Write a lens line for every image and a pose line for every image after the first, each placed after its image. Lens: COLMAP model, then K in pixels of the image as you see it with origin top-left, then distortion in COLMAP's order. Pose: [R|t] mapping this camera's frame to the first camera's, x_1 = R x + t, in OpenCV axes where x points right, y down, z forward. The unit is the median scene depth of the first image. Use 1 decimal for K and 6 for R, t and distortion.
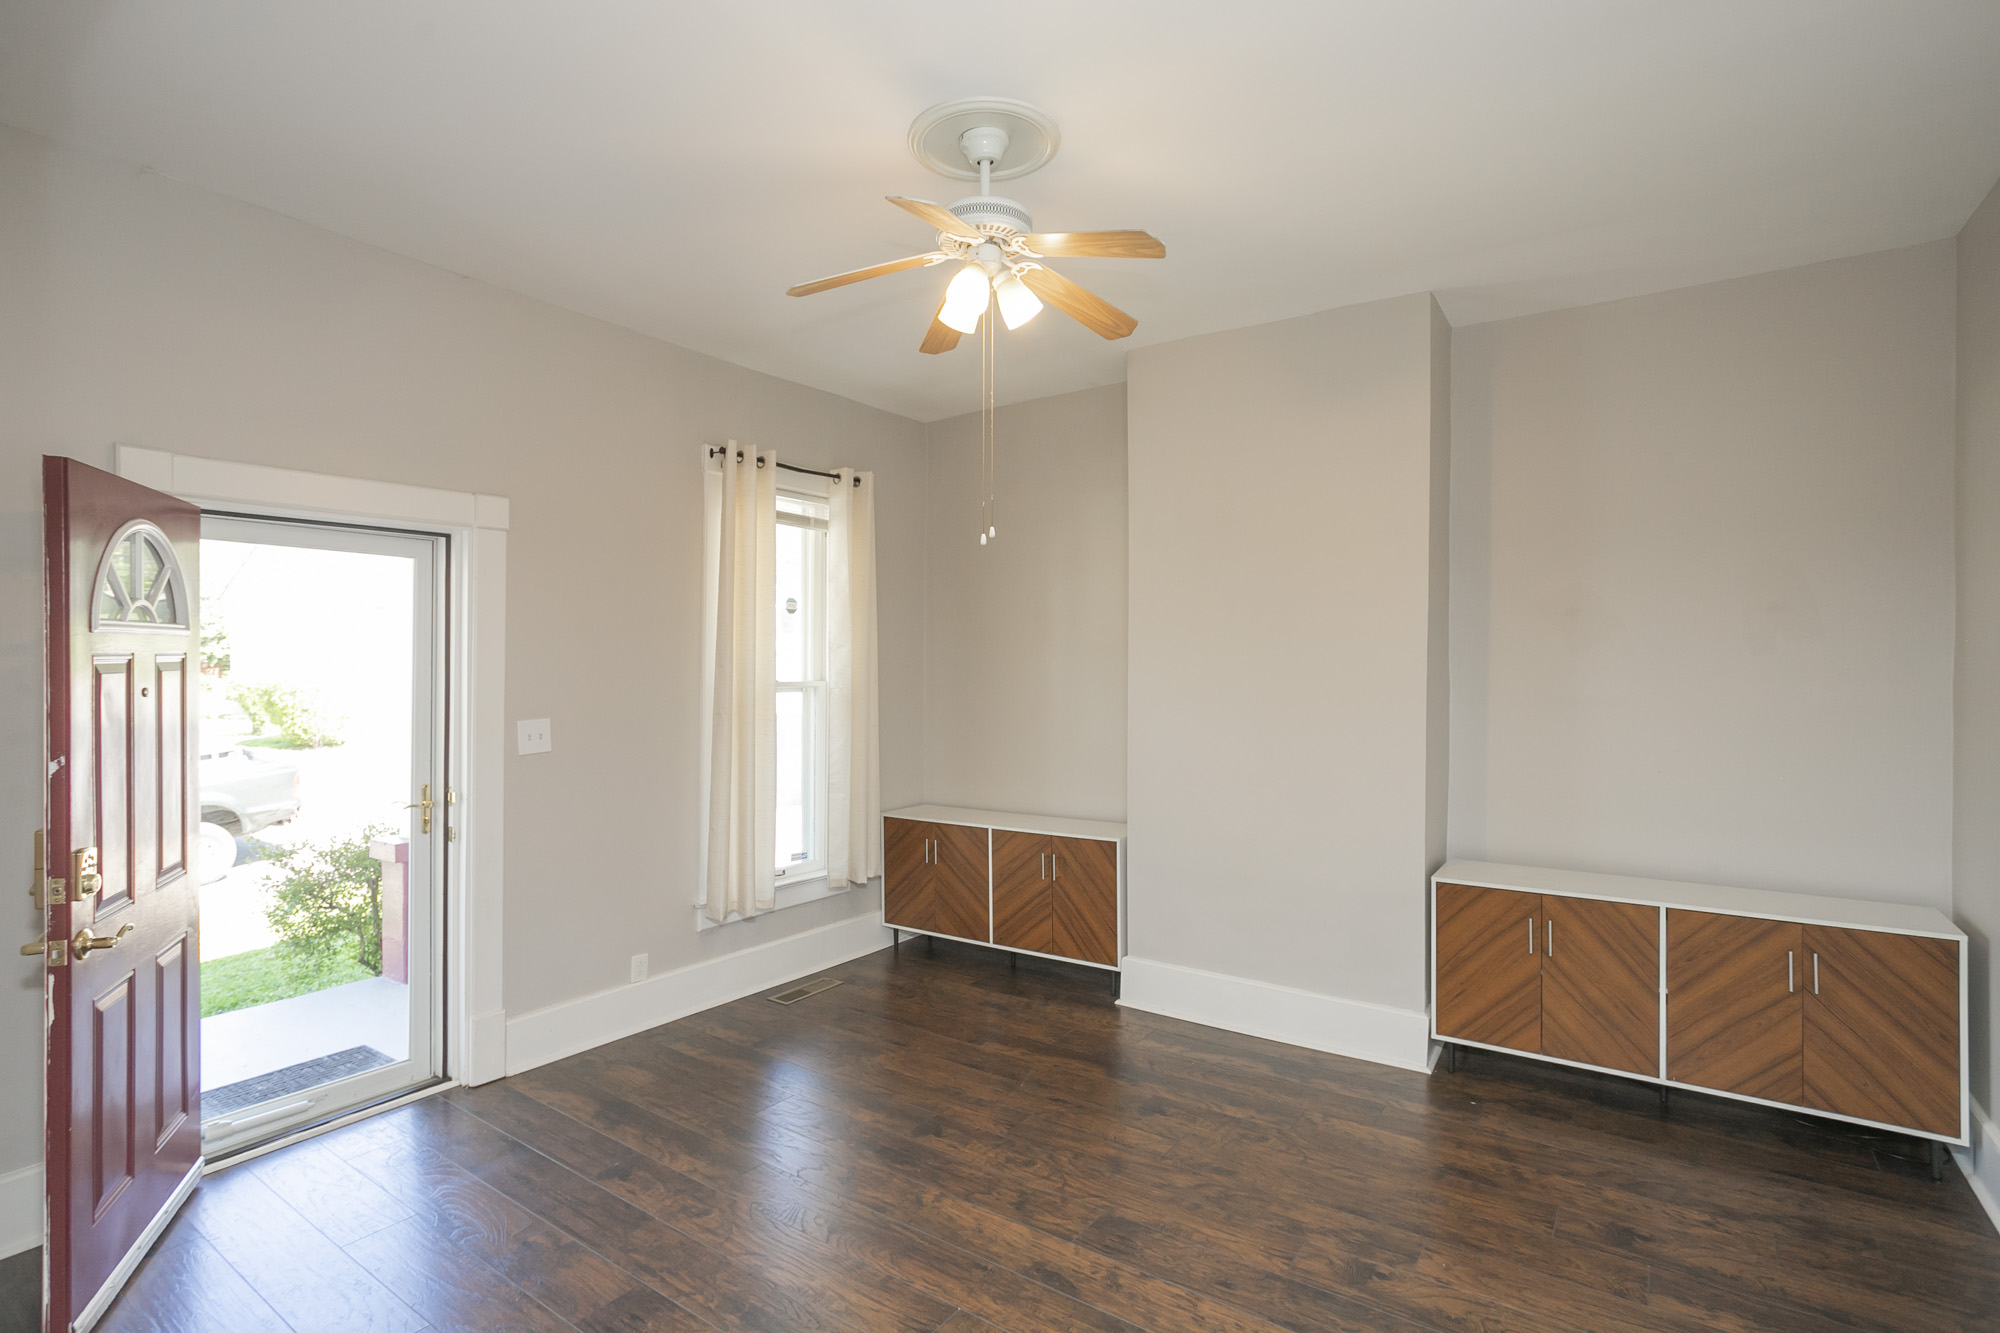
lens RADIAL K [[951.7, 0, 1000.0], [0, 951.7, 666.5], [0, 0, 1]] dist [0.000336, -0.000058]
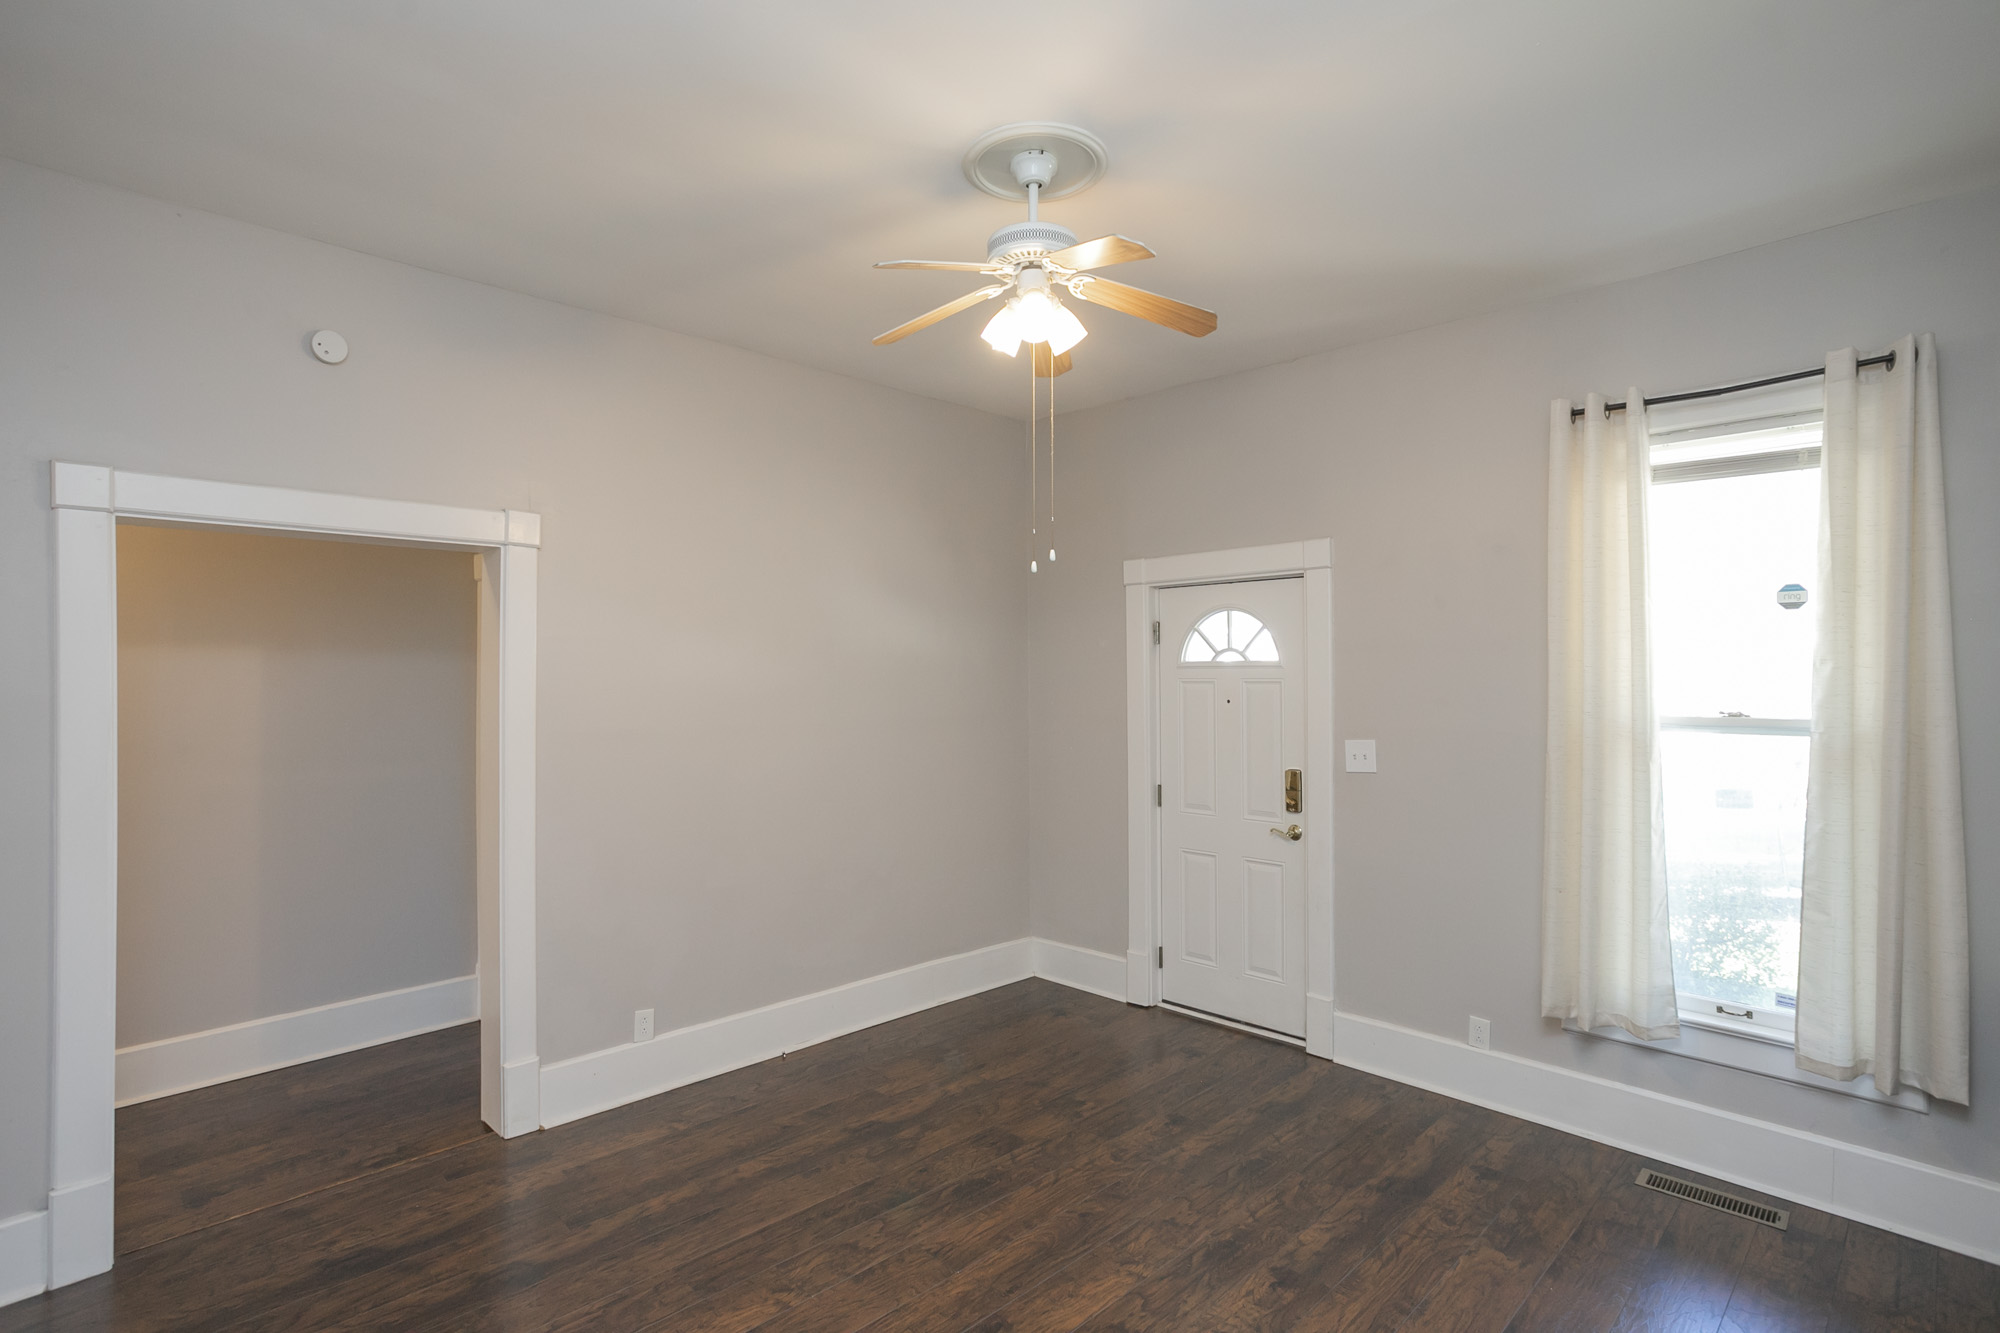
lens RADIAL K [[985.1, 0, 911.2], [0, 985.1, 670.3], [0, 0, 1]] dist [-0.001212, -0.000216]
pose [[-0.214602, -0.008435, -0.976665, 0.675318], [-0.001181, 0.999964, -0.008377, -0.011807], [0.976701, -0.000644, -0.214604, 0.733790]]
